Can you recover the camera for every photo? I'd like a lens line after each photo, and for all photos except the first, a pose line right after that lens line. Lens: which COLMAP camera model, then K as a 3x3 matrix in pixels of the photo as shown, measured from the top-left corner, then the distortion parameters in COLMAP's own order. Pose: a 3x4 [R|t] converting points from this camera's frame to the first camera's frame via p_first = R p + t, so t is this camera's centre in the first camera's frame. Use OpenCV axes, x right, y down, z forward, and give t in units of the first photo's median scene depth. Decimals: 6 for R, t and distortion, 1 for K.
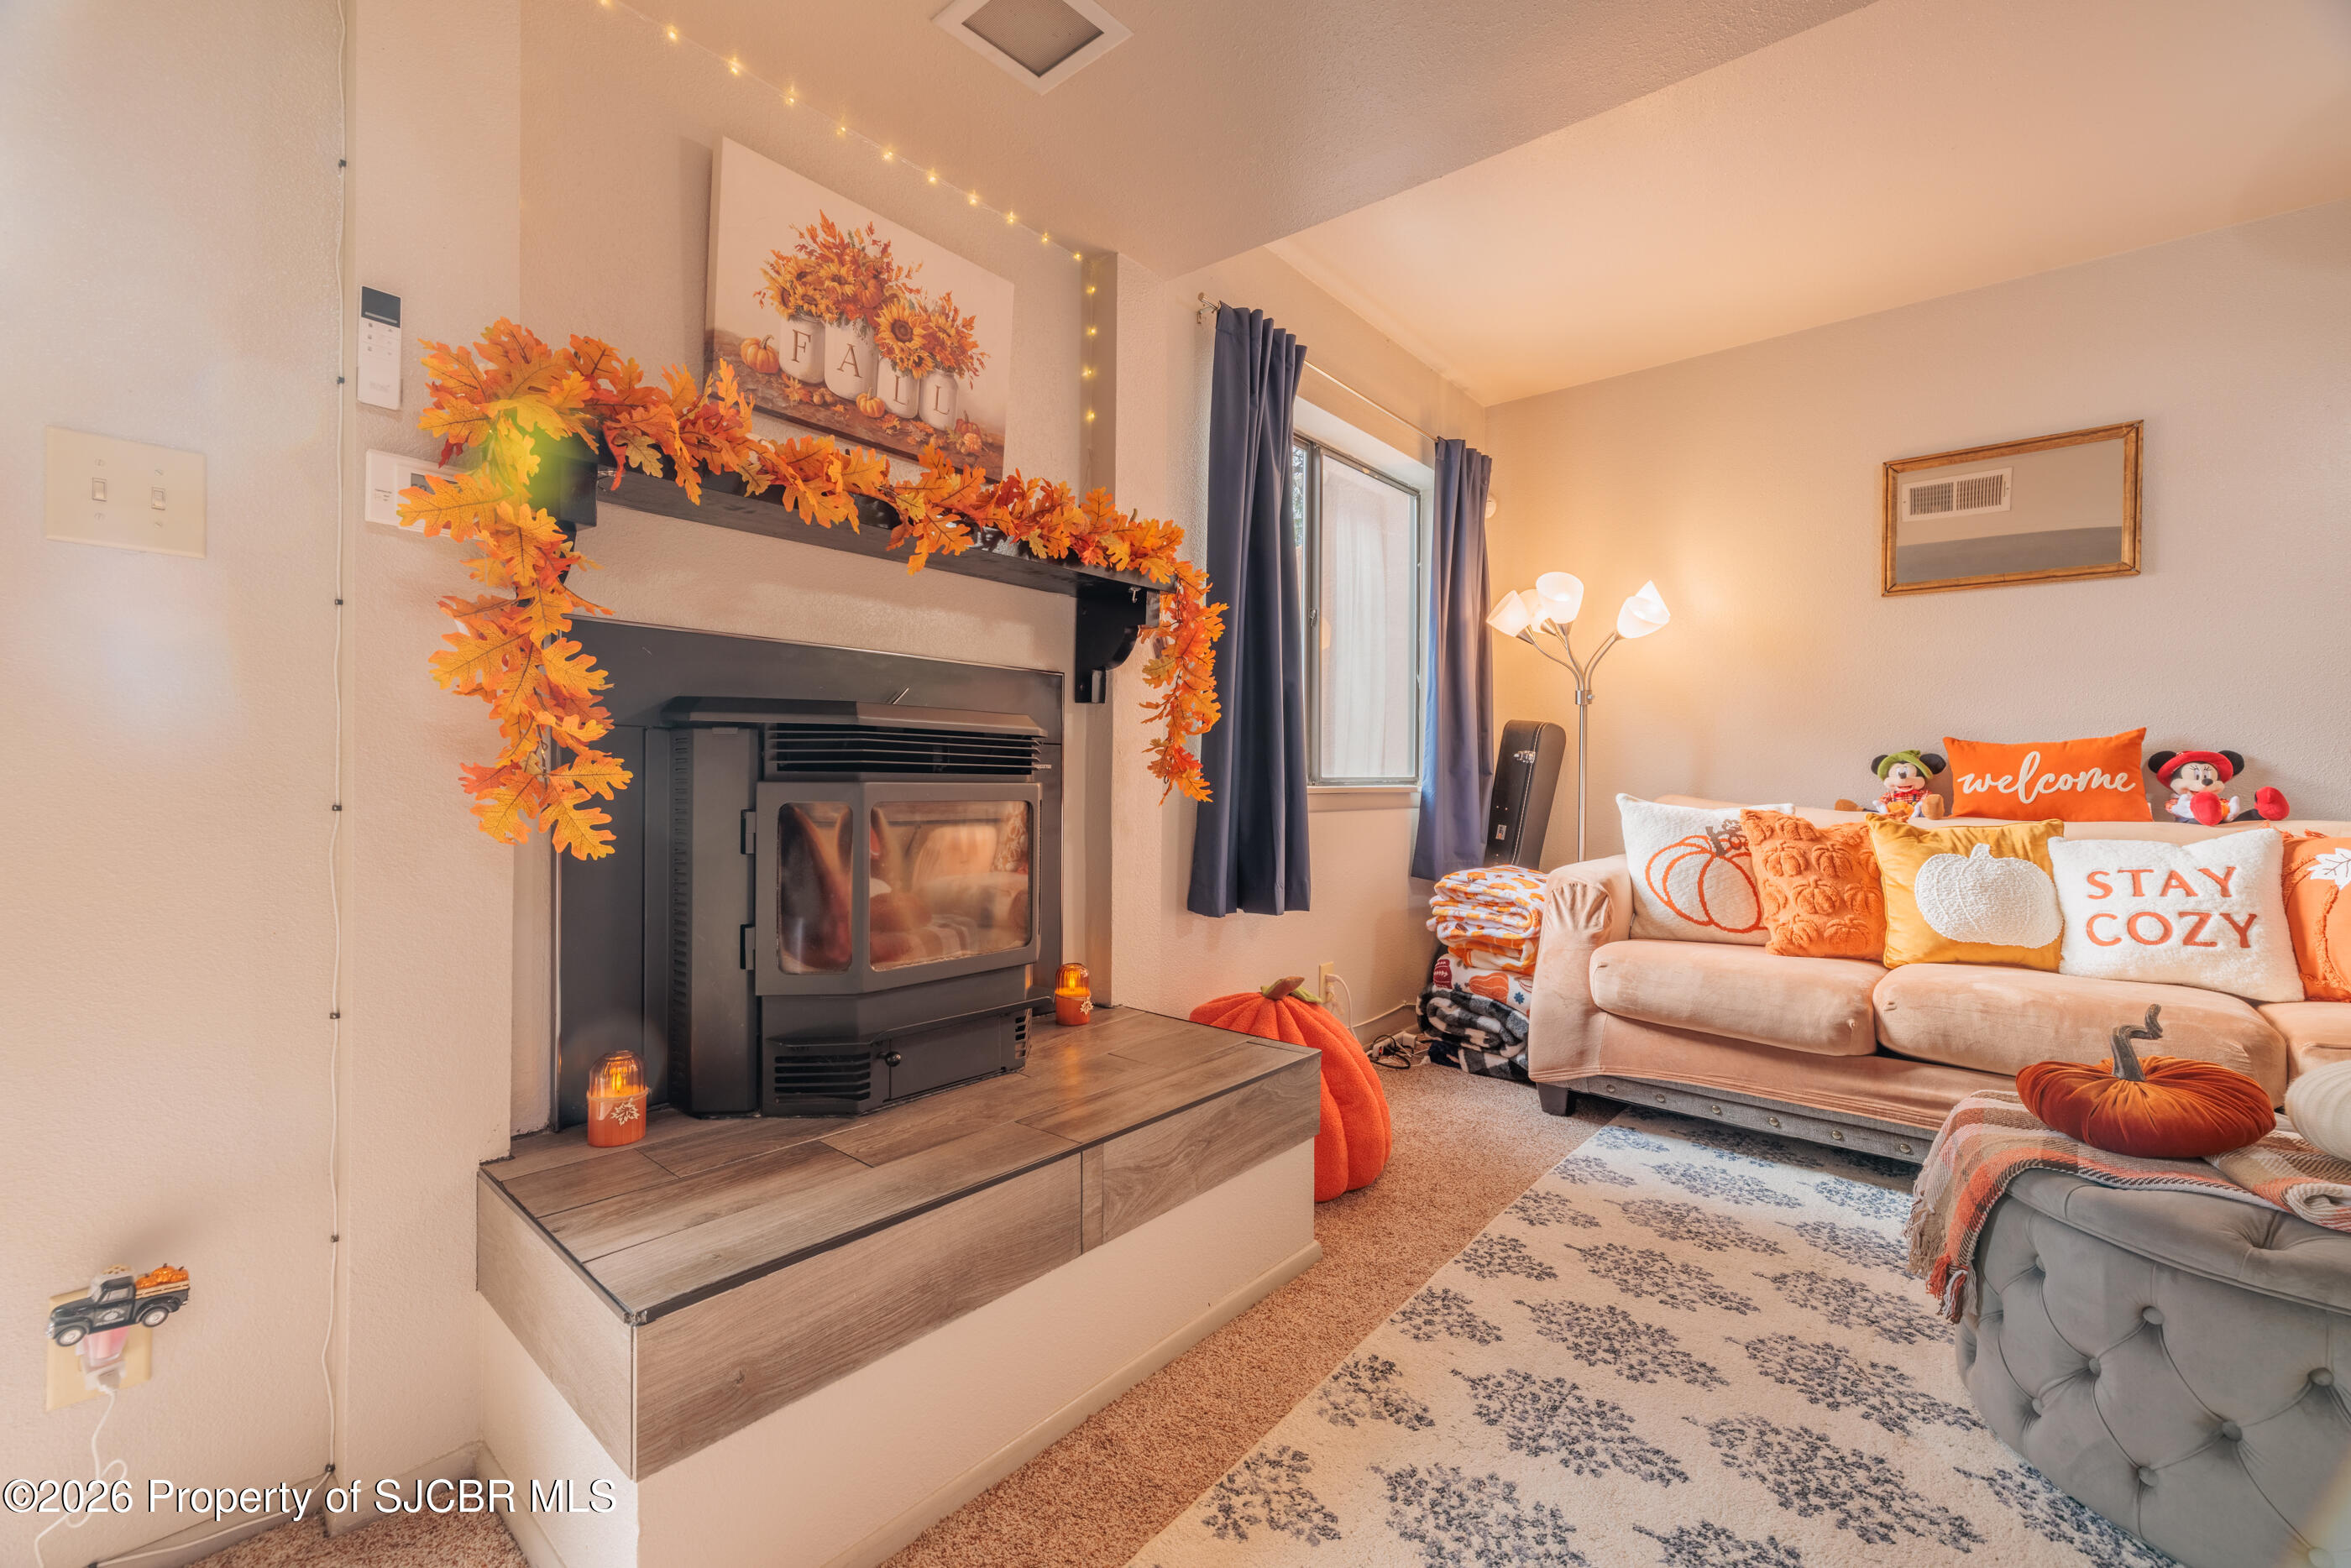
lens RADIAL K [[975.3, 0, 1180.7], [0, 975.3, 780.3], [0, 0, 1]] dist [0.000277, 0.000038]
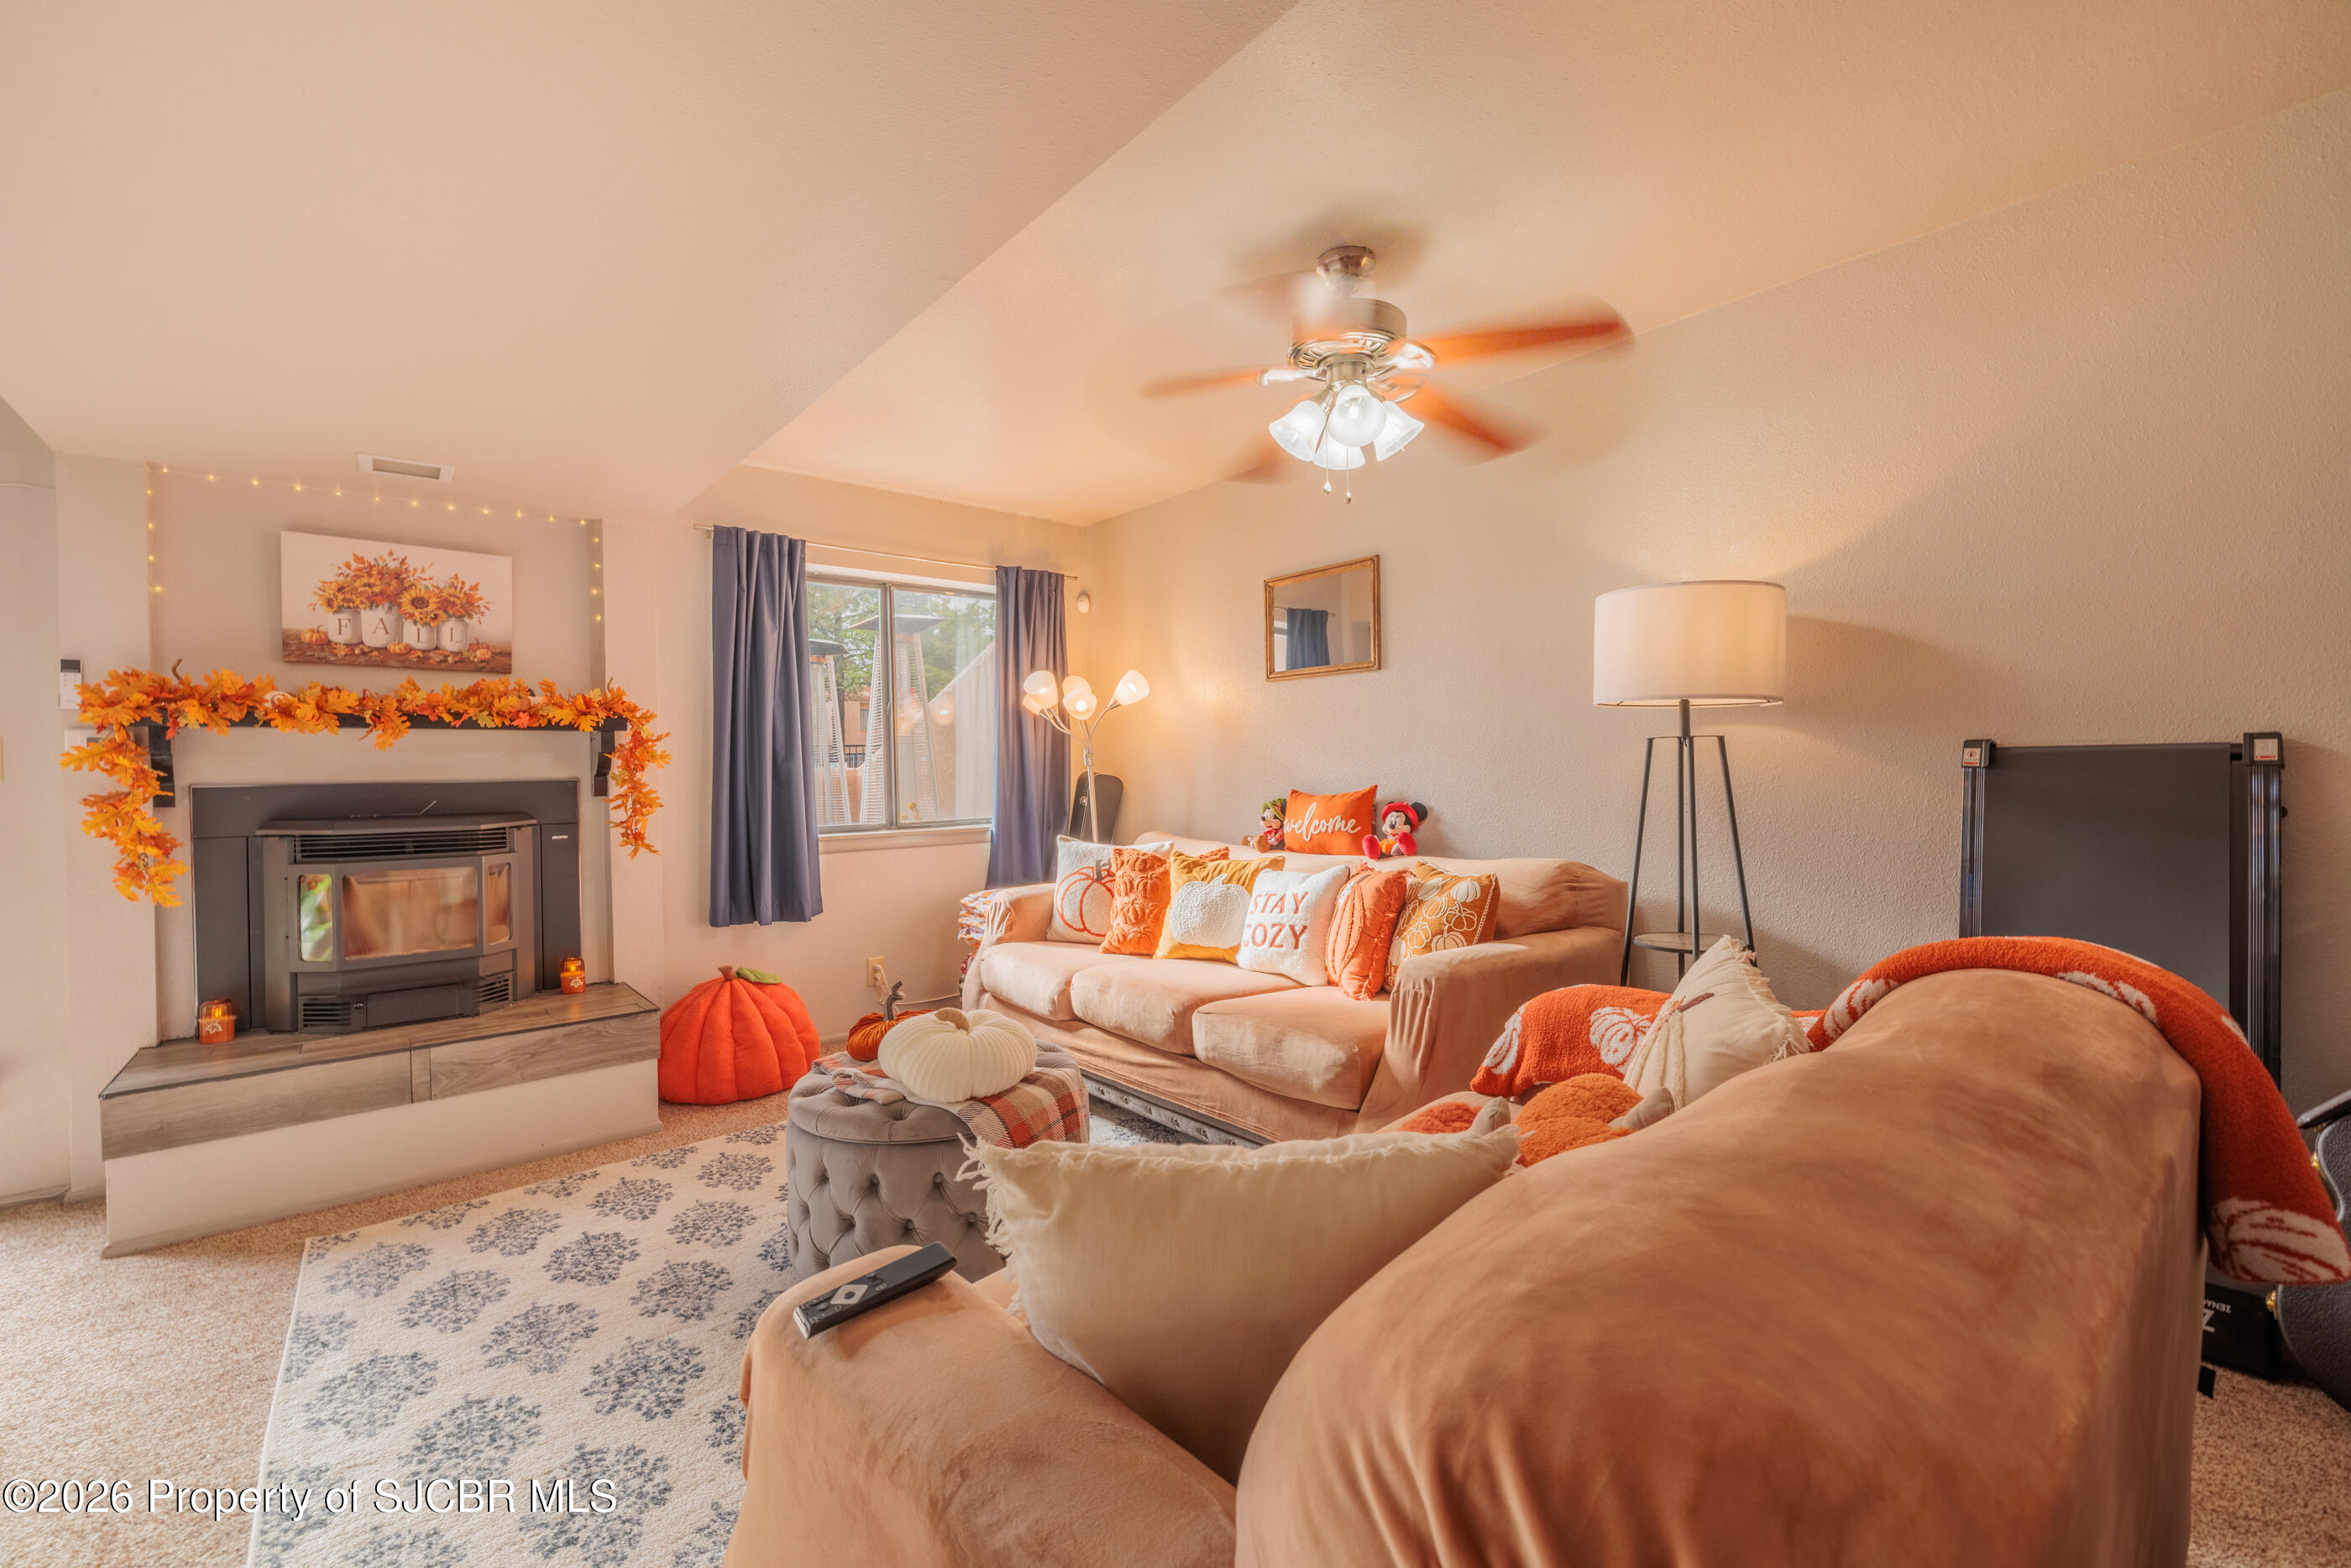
lens RADIAL K [[981.0, 0, 1179.1], [0, 981.0, 774.3], [0, 0, 1]] dist [0.003017, 0.000028]
pose [[0.986288, -0.026755, -0.162853, 1.066665], [0.026536, 0.999642, -0.003515, -0.080063], [0.162888, -0.000854, 0.986644, -0.429007]]
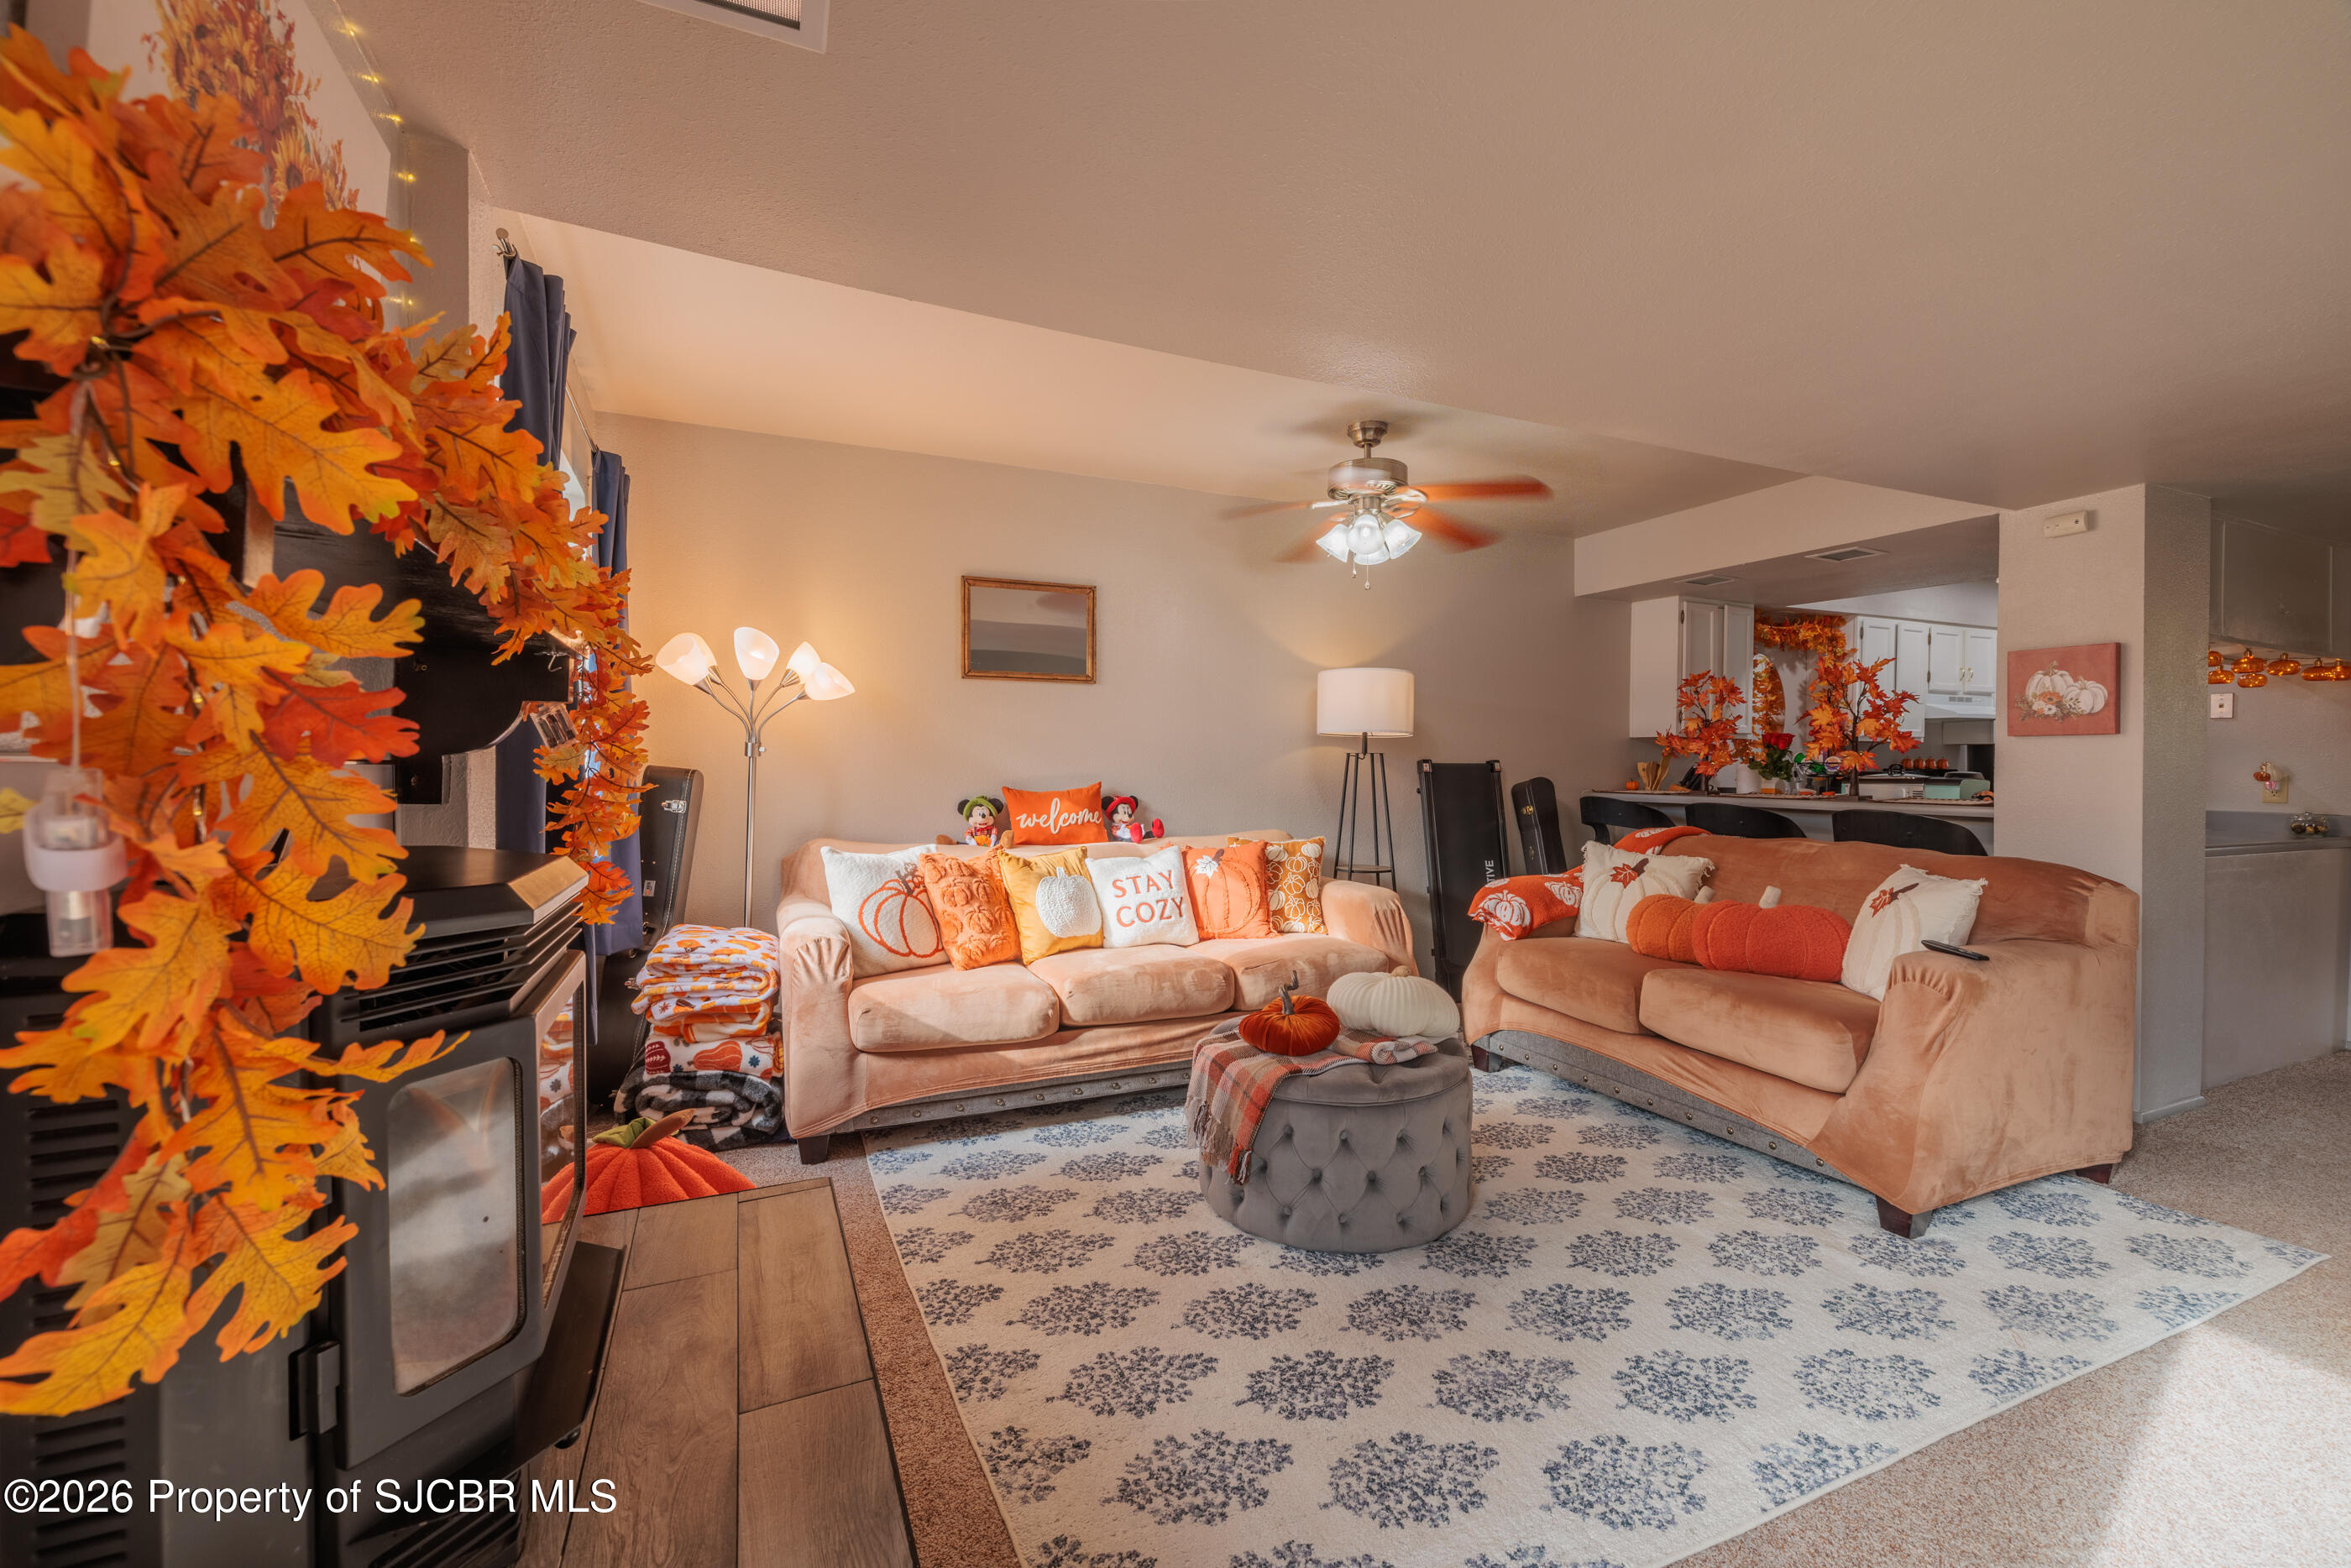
lens RADIAL K [[977.9, 0, 1165.5], [0, 977.9, 778.0], [0, 0, 1]] dist [-0.000526, 0.000245]
pose [[0.436113, -0.019645, 0.899678, -0.450031], [0.007417, 0.999806, 0.018236, -0.100064], [-0.899861, -0.001280, 0.436174, 0.239496]]
